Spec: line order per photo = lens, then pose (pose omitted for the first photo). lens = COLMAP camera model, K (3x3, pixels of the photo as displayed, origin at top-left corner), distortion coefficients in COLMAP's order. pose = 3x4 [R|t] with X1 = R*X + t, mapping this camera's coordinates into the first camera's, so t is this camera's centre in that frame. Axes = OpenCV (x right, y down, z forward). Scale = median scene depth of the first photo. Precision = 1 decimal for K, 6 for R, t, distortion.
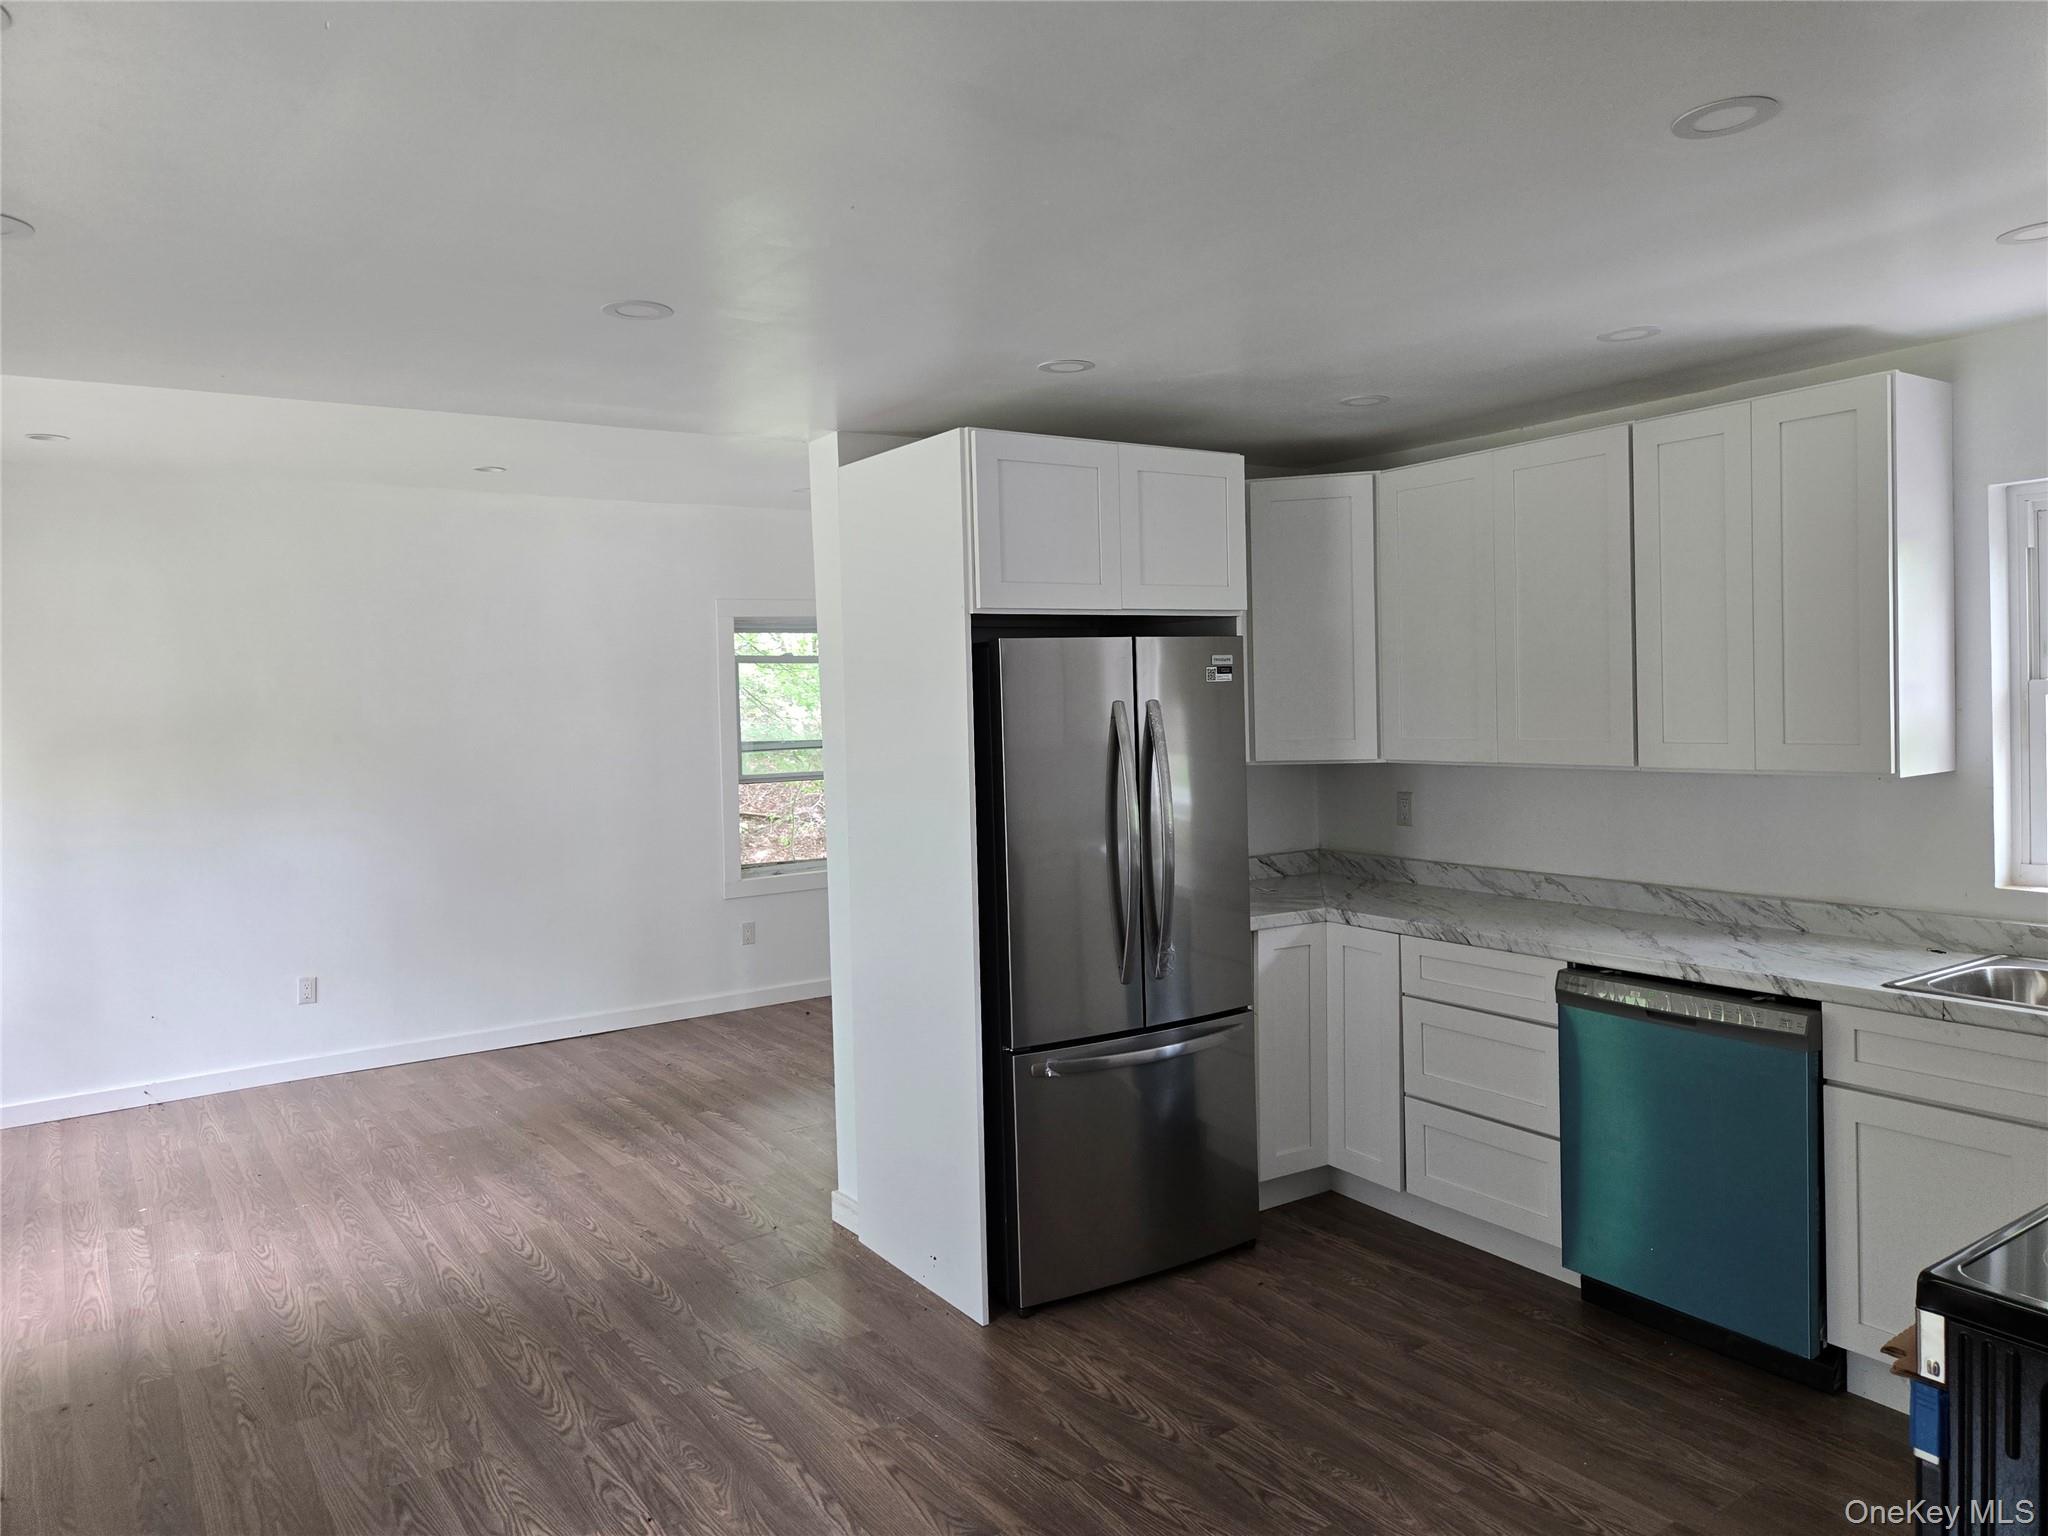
lens RADIAL K [[1389.0, 0, 1029.8], [0, 1389.0, 749.3], [0, 0, 1]] dist [0.076849, -0.062623]
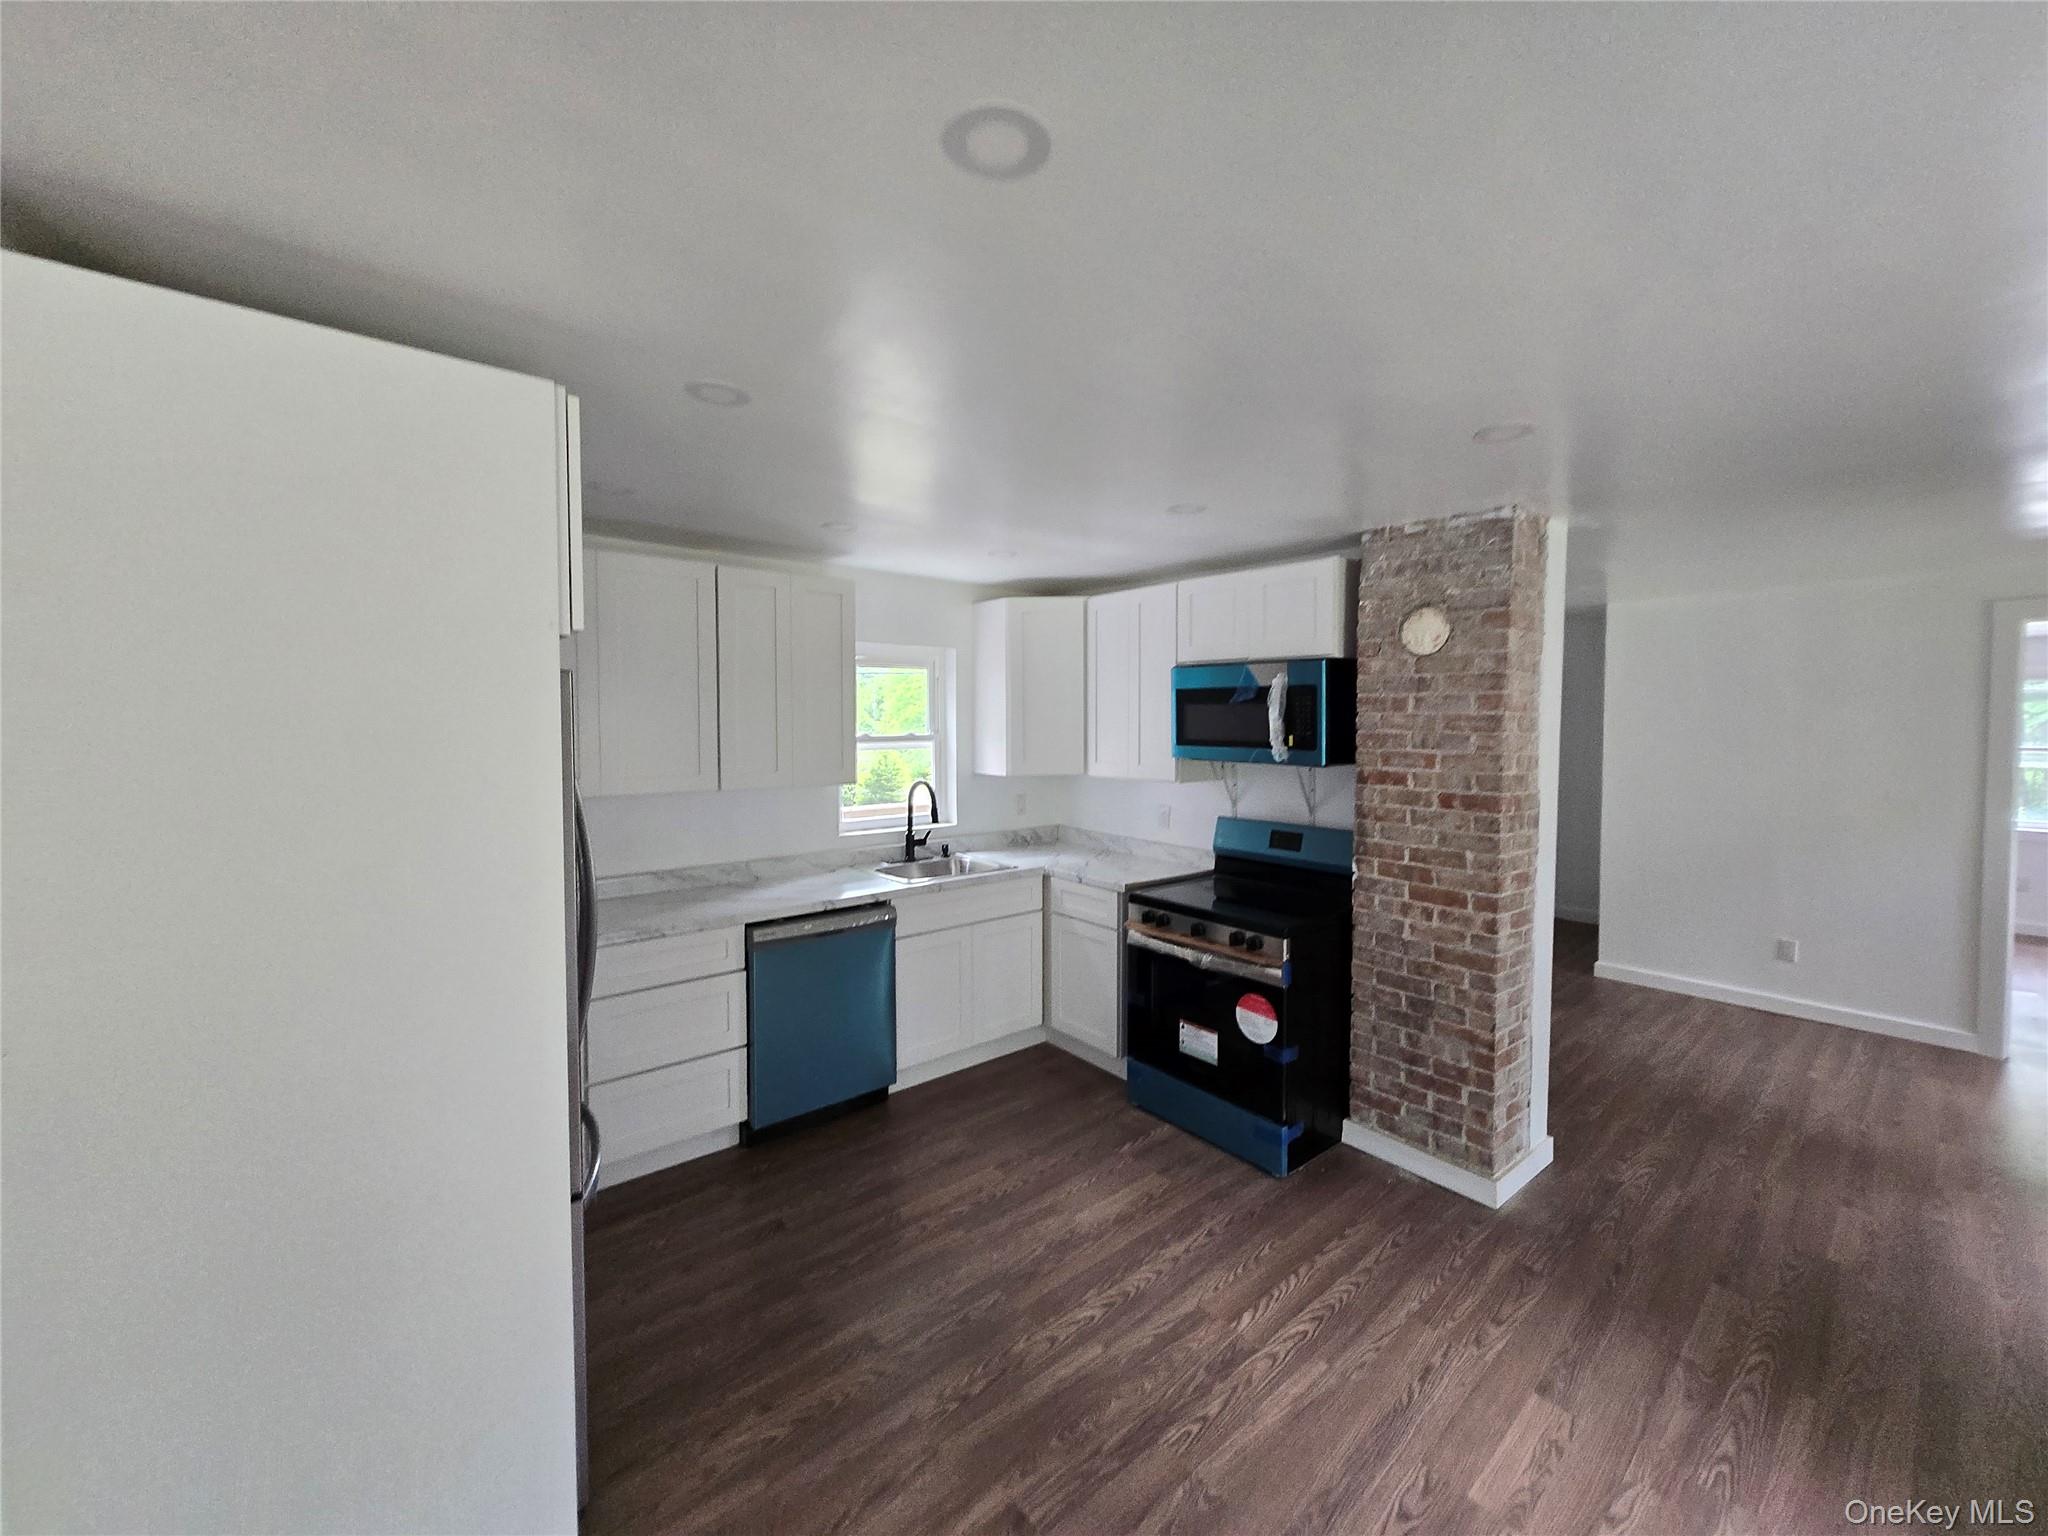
lens RADIAL K [[806.2, 0, 1036.0], [0, 806.2, 745.3], [0, 0, 1]] dist [0.000247, -0.000229]
pose [[-0.090872, -0.005531, 0.995847, -0.566977], [0.041939, 0.999076, 0.009376, -0.035817], [-0.994979, 0.042617, -0.090556, 0.892077]]
